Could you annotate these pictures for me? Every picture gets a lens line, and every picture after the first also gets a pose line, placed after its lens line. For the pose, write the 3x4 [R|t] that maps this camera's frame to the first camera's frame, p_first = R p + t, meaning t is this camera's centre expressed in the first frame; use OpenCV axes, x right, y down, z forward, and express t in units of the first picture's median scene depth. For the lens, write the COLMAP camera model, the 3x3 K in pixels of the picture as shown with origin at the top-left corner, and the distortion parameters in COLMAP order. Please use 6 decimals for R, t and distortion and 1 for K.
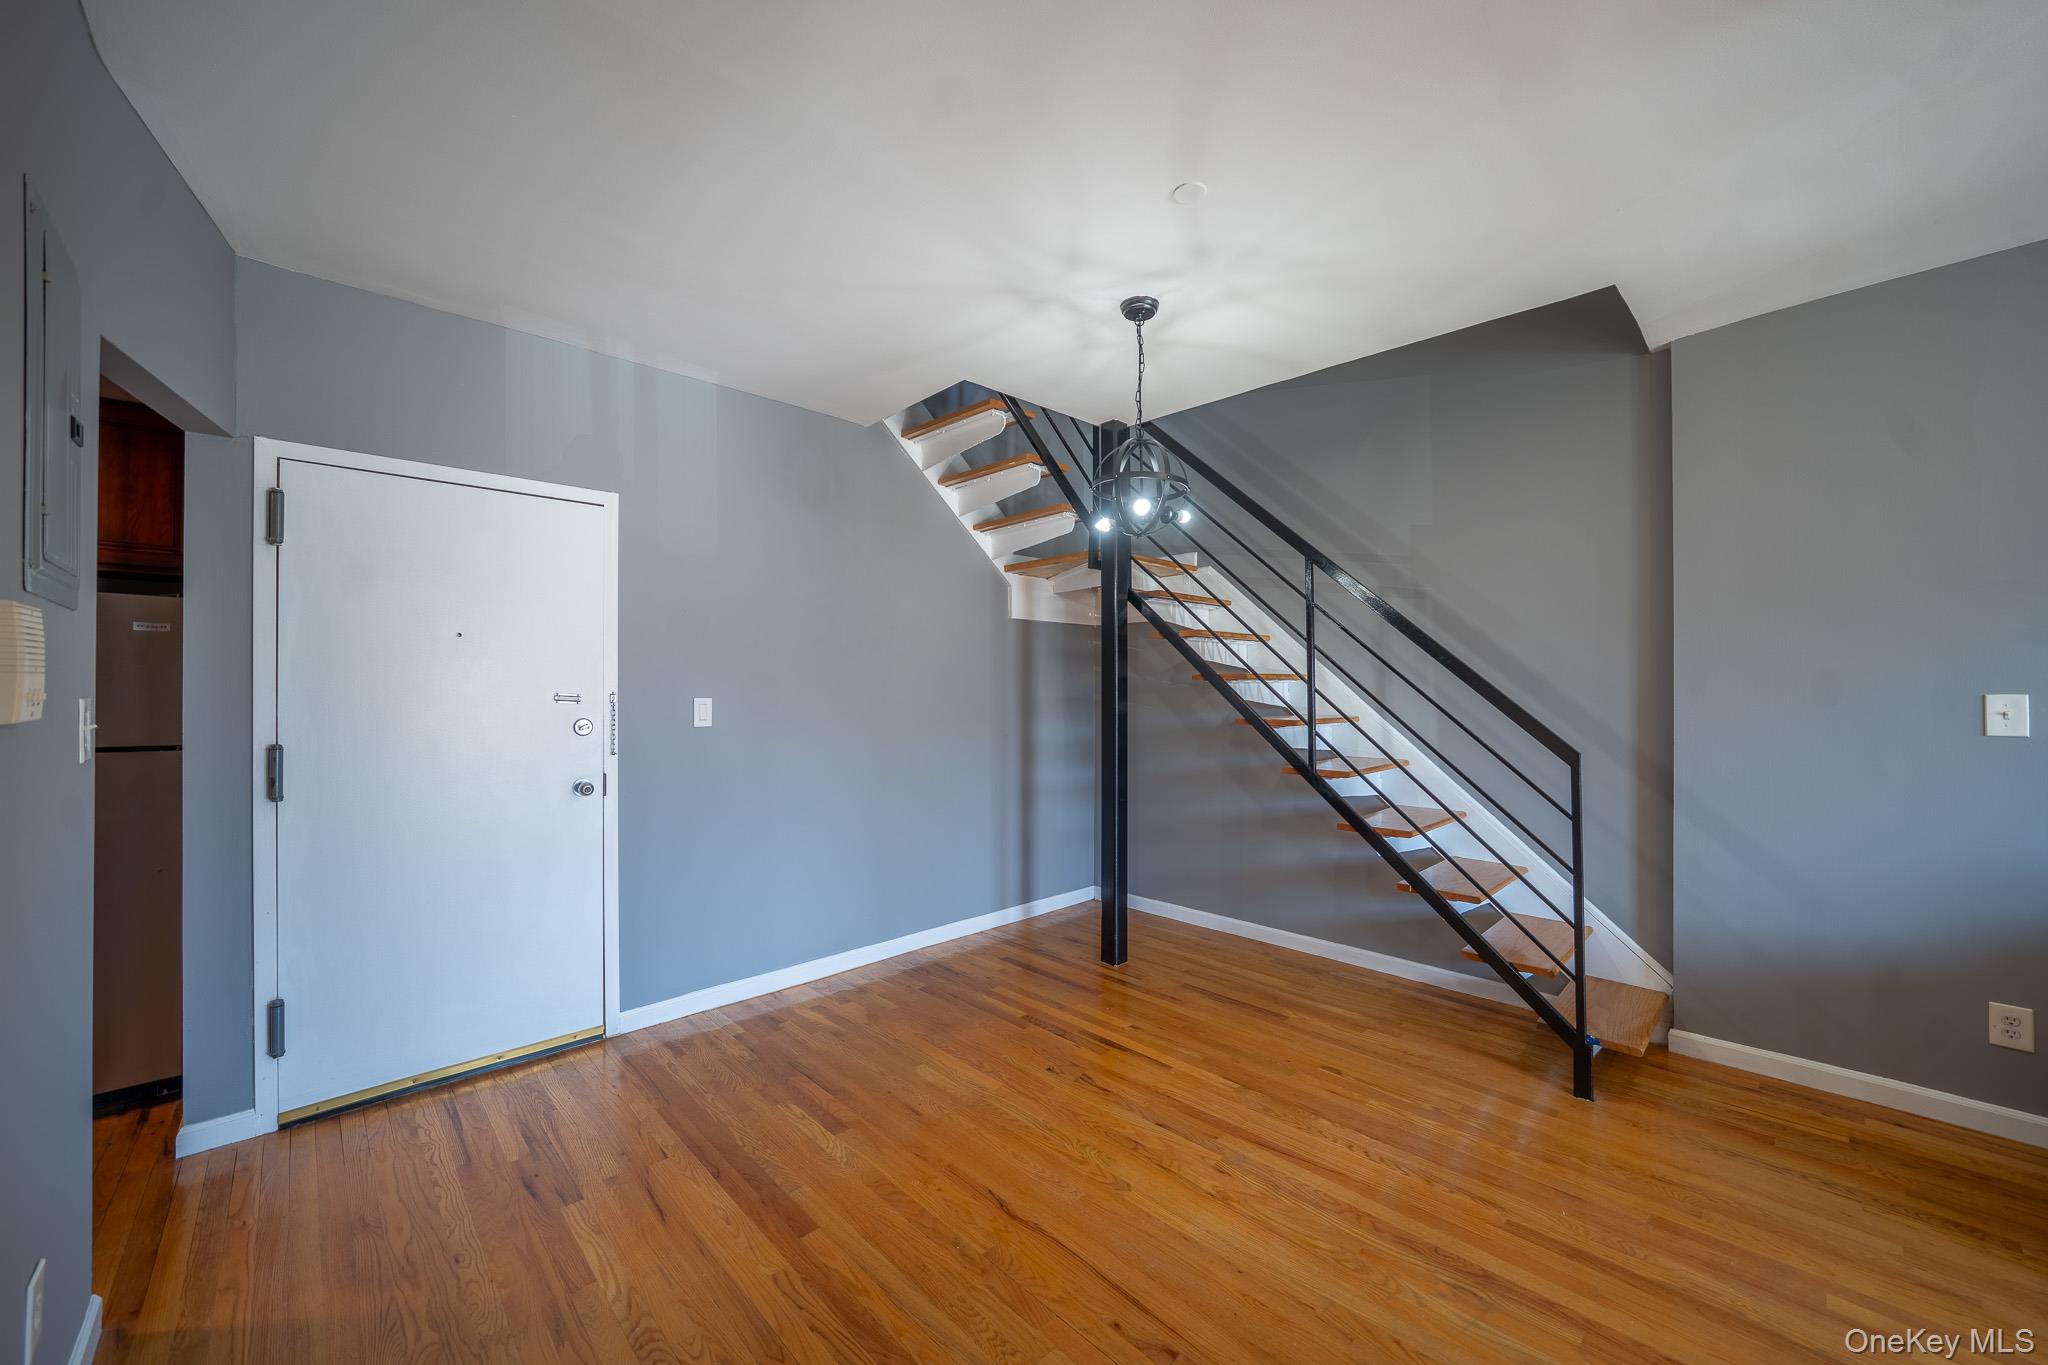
lens RADIAL K [[766.8, 0, 1019.3], [0, 766.8, 685.6], [0, 0, 1]] dist [-0.013612, 0.001735]
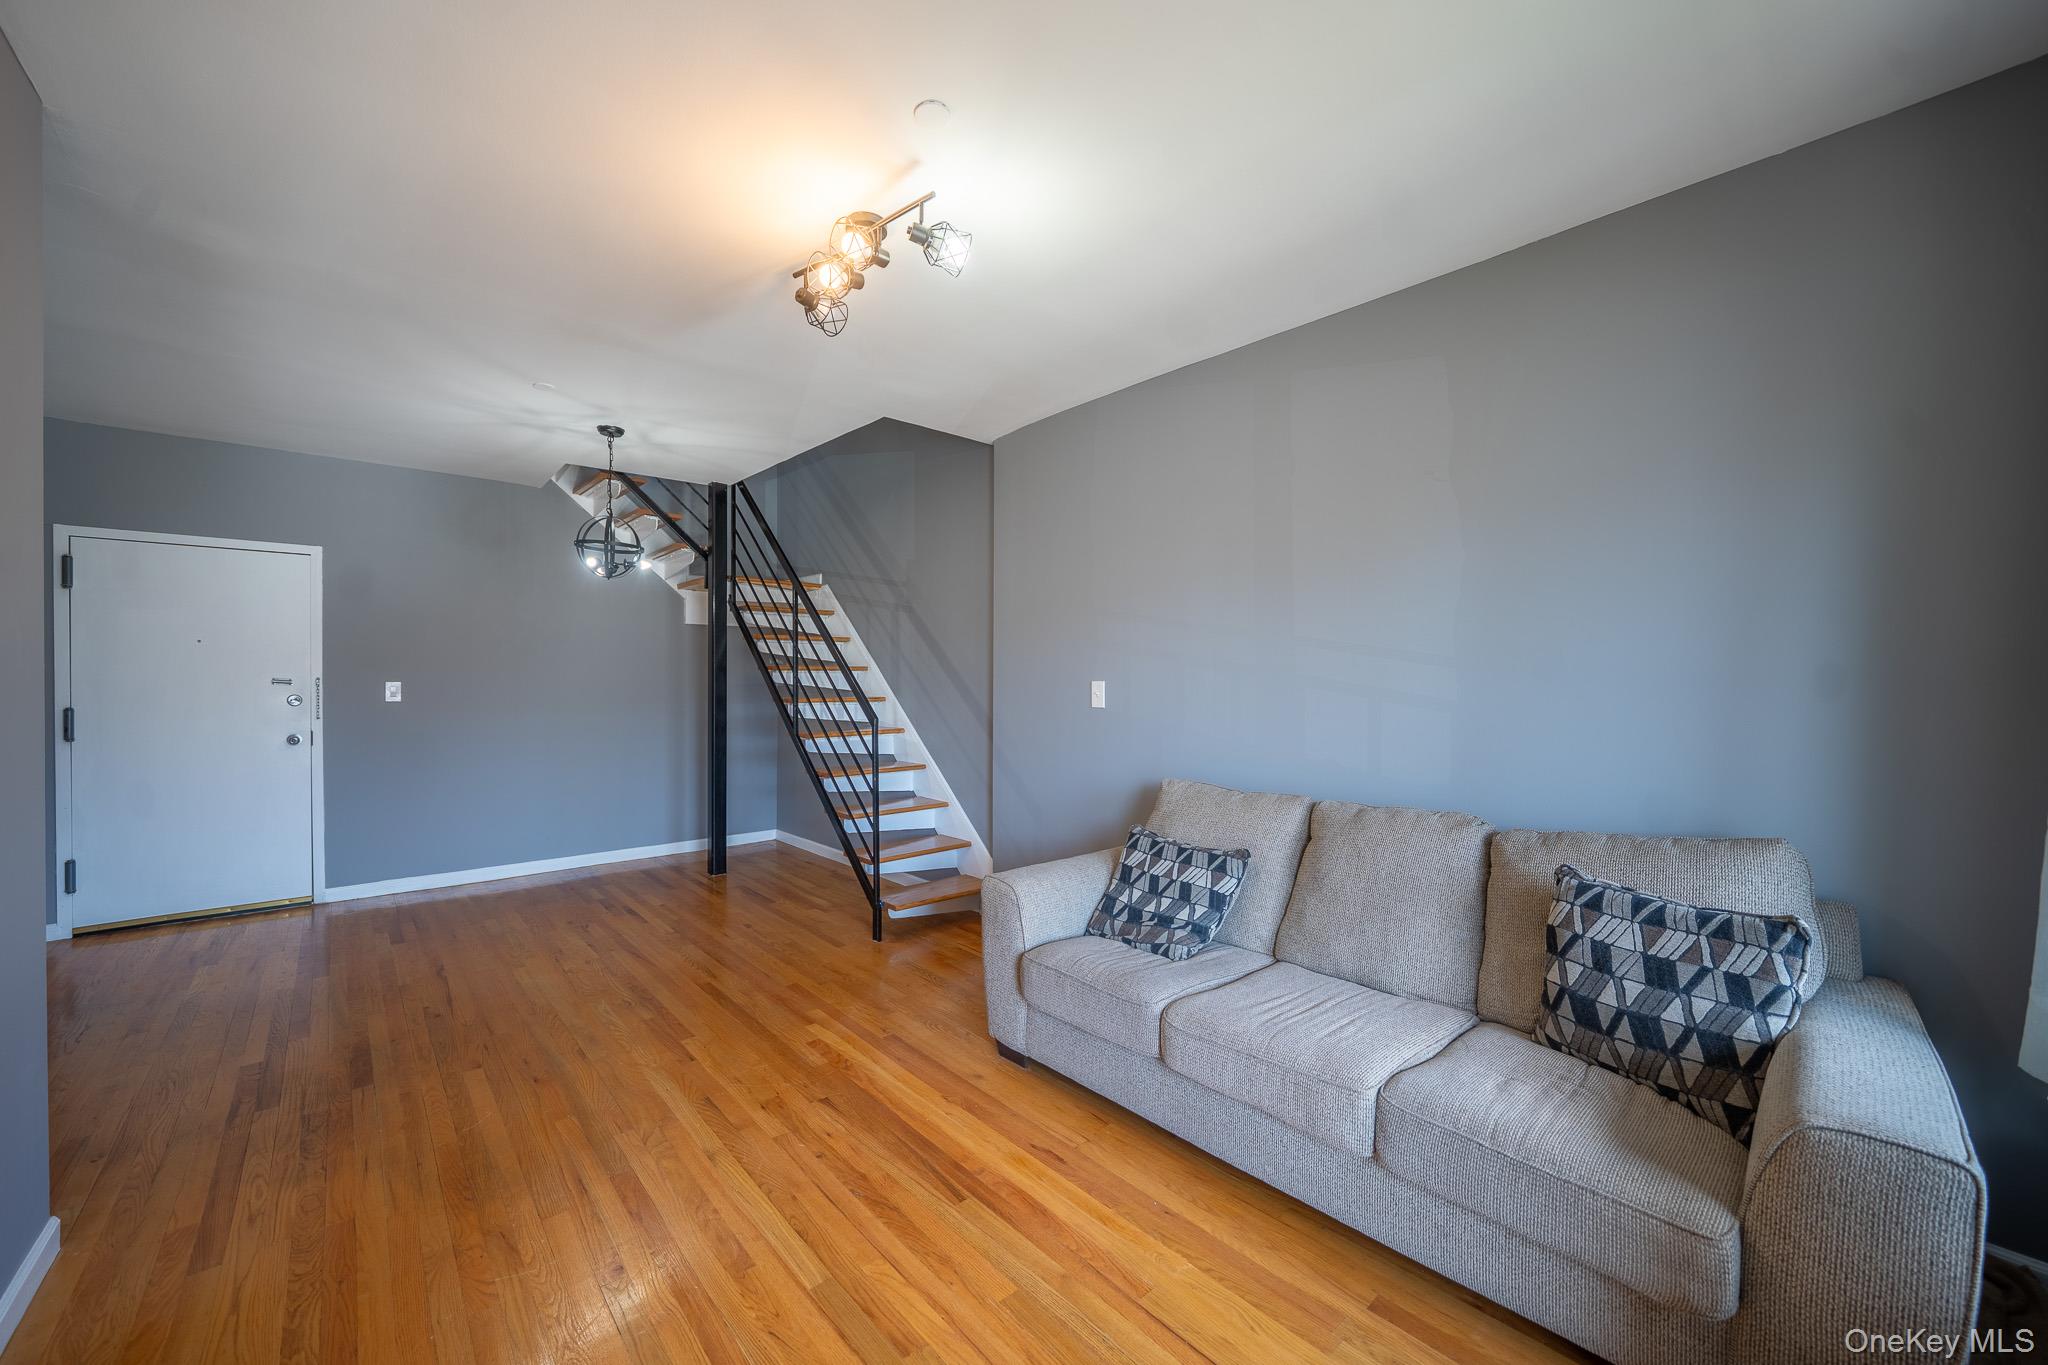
lens RADIAL K [[766.8, 0, 1013.6], [0, 766.8, 683.8], [0, 0, 1]] dist [-0.013612, 0.001735]
pose [[0.999452, 0.003366, -0.032925, 1.029815], [-0.003007, 0.999935, 0.010965, 0.000309], [0.032960, -0.010860, 0.999398, -0.528666]]
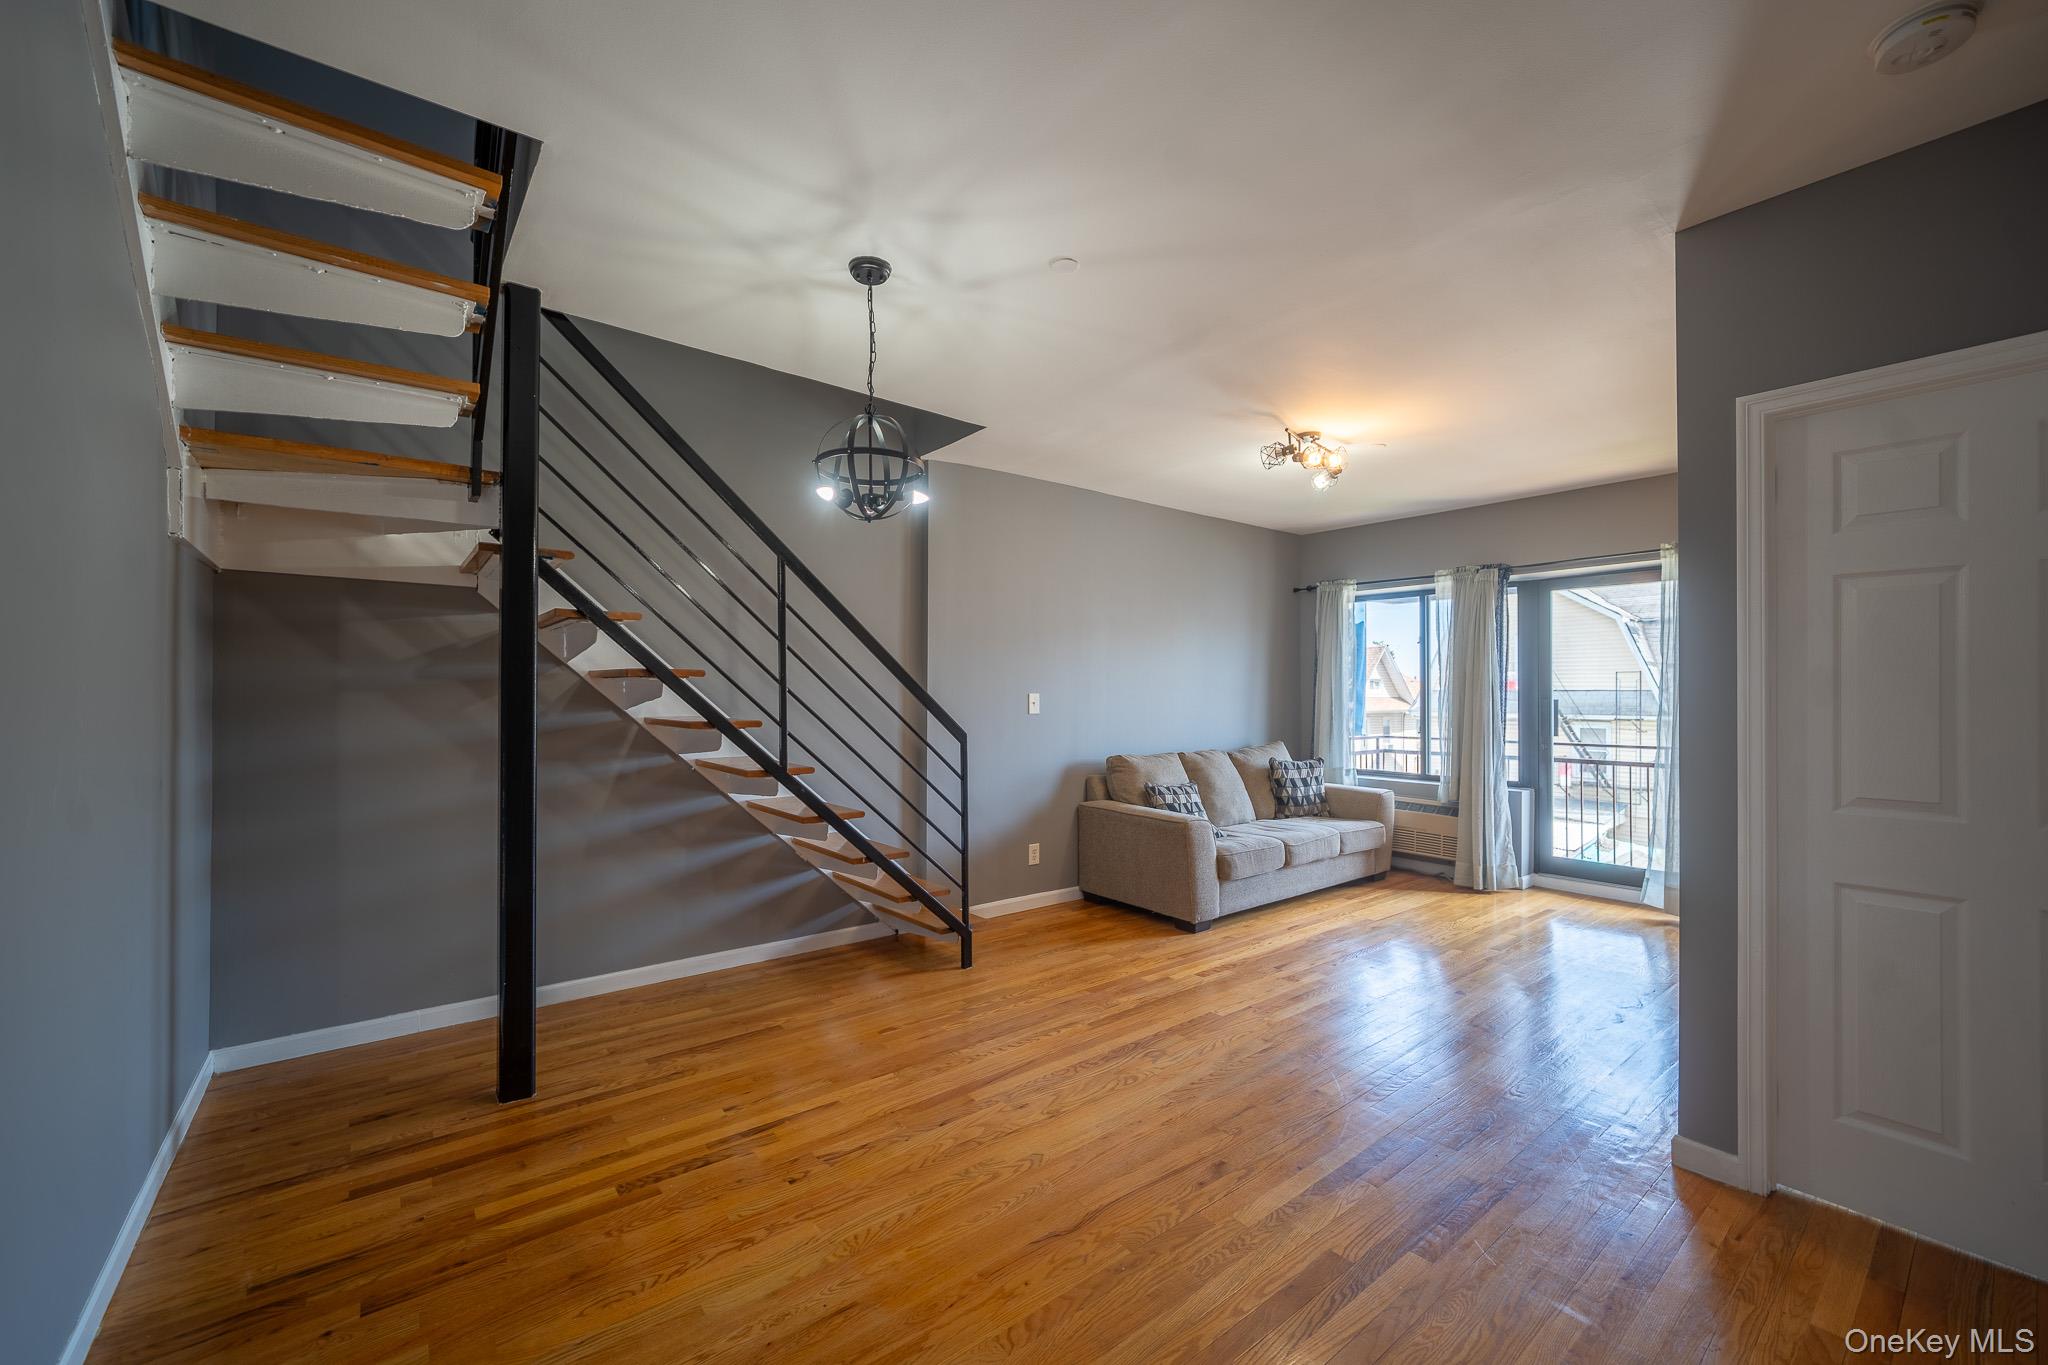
lens RADIAL K [[808.6, 0, 1007.4], [0, 808.6, 685.8], [0, 0, 1]] dist [-0.001557, -0.000149]
pose [[0.101375, 0.010784, 0.994790, -0.783445], [-0.007873, 0.999919, -0.010038, 0.011235], [-0.994817, -0.006815, 0.101452, 0.736183]]
